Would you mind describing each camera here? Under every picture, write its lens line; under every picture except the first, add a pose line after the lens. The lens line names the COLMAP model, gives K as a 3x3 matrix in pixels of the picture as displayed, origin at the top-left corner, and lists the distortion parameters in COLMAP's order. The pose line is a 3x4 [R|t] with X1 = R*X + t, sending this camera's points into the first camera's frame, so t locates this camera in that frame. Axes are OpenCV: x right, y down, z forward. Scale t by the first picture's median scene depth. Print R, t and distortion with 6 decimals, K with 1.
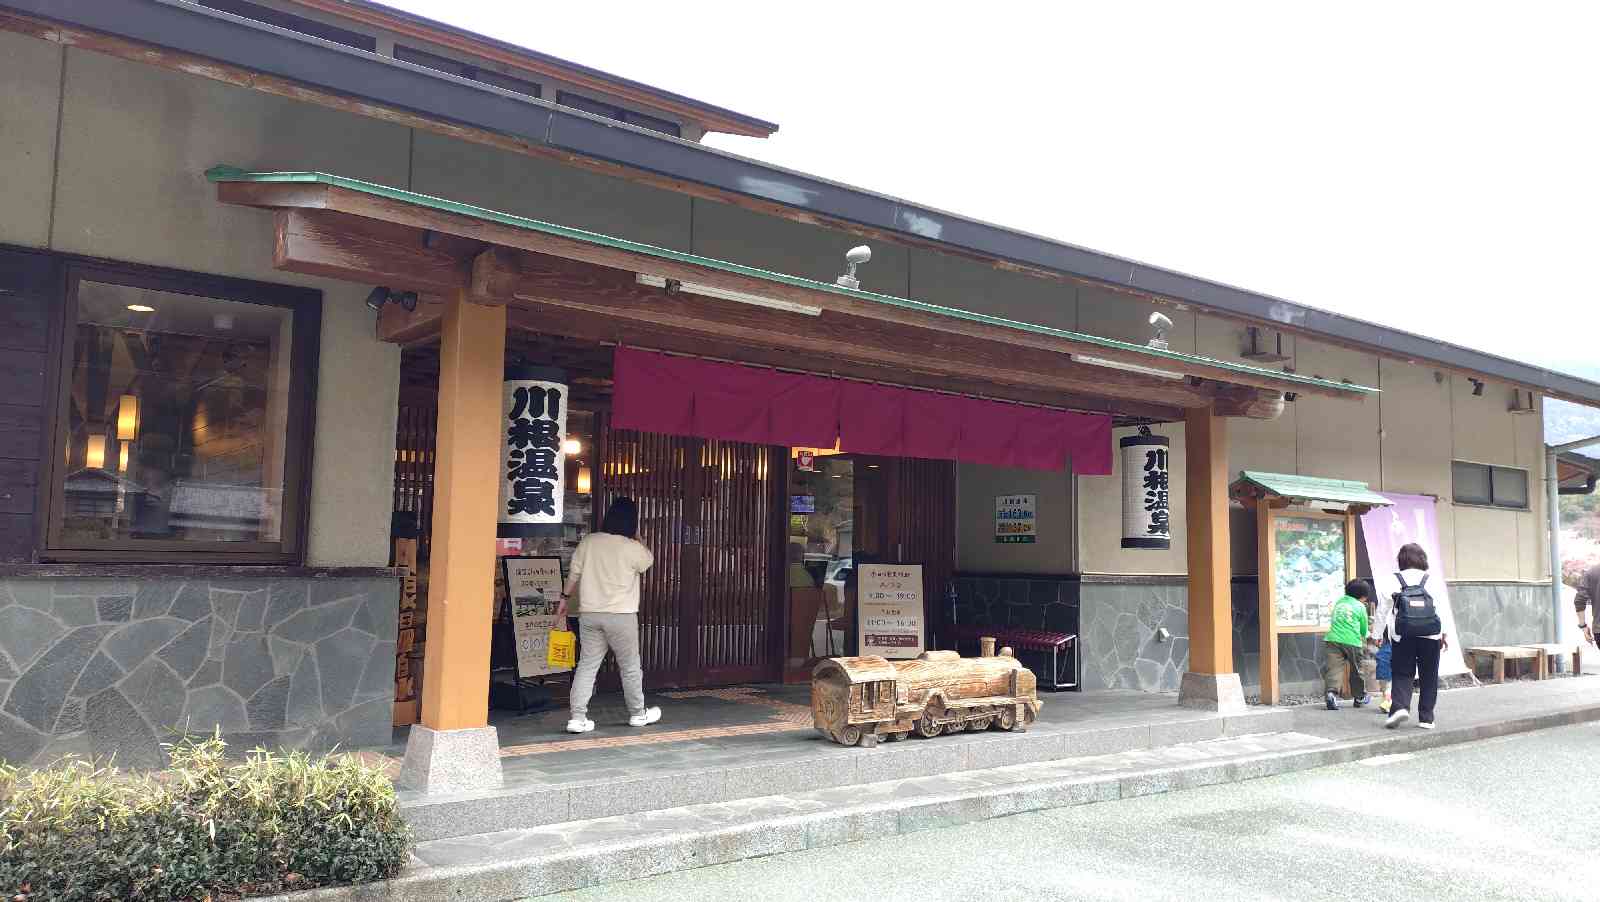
lens RADIAL K [[1206.0, 0, 804.4], [0, 1206.0, 453.6], [0, 0, 1]] dist [0.000658, -0.014068]
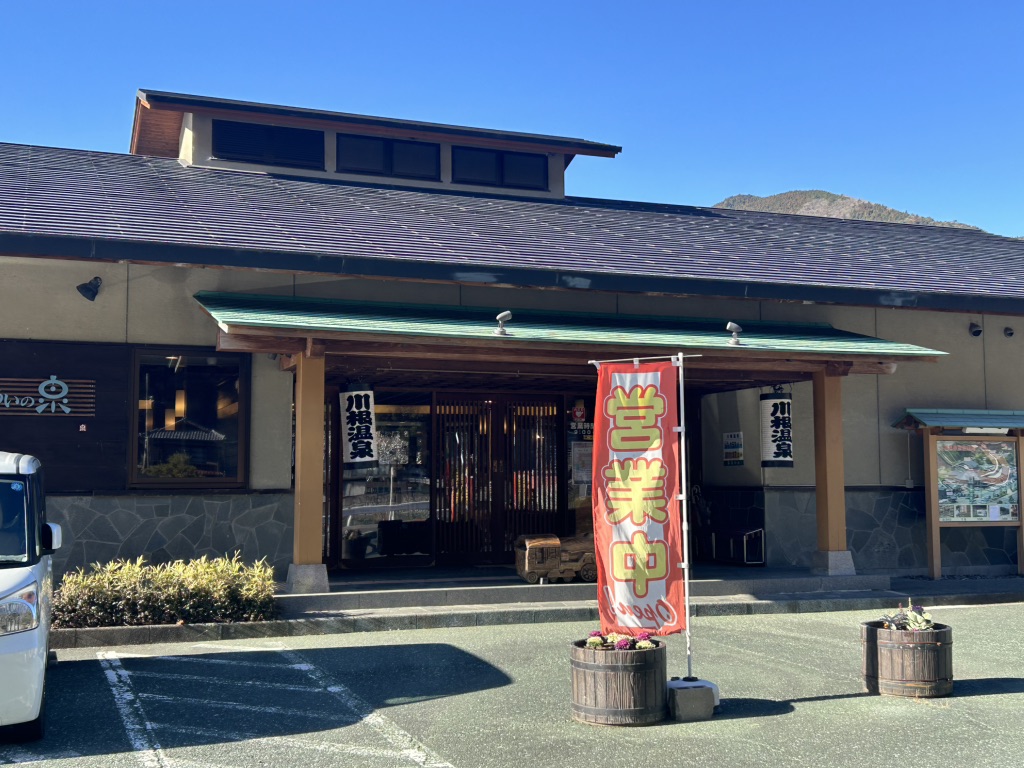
lens RADIAL K [[1270.8, 0, 512.8], [0, 1270.8, 390.1], [0, 0, 1]] dist [0.067031, 0.000000]
pose [[0.960212, -0.044218, -0.275750, 0.414200], [0.047410, 0.998863, 0.004917, -0.042176], [0.275219, -0.017795, 0.961217, -0.630613]]
